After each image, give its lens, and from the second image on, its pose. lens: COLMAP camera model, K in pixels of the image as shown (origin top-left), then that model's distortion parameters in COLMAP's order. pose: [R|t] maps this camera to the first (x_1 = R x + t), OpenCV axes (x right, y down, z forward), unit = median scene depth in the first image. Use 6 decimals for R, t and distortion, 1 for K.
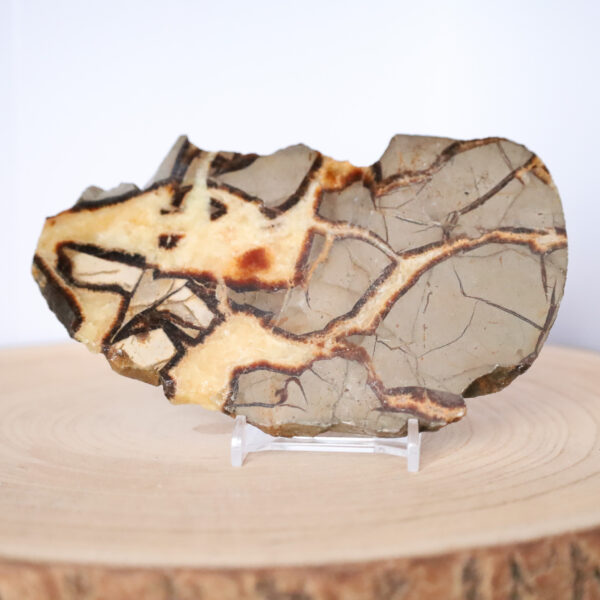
lens RADIAL K [[923.6, 0, 300.6], [0, 923.6, 299.3], [0, 0, 1]] dist [-0.034096, 0.000000]
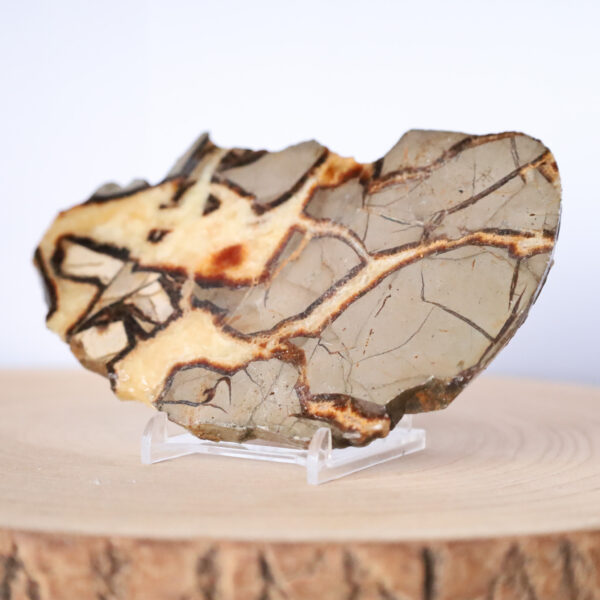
lens RADIAL K [[1013.4, 0, 300.6], [0, 1013.4, 300.7], [0, 0, 1]] dist [-0.045879, 0.000000]
pose [[0.965202, 0.052566, -0.256169, 0.300000], [-0.066680, 0.996680, -0.046722, 0.047510], [0.252862, 0.062177, 0.965502, 0.032005]]
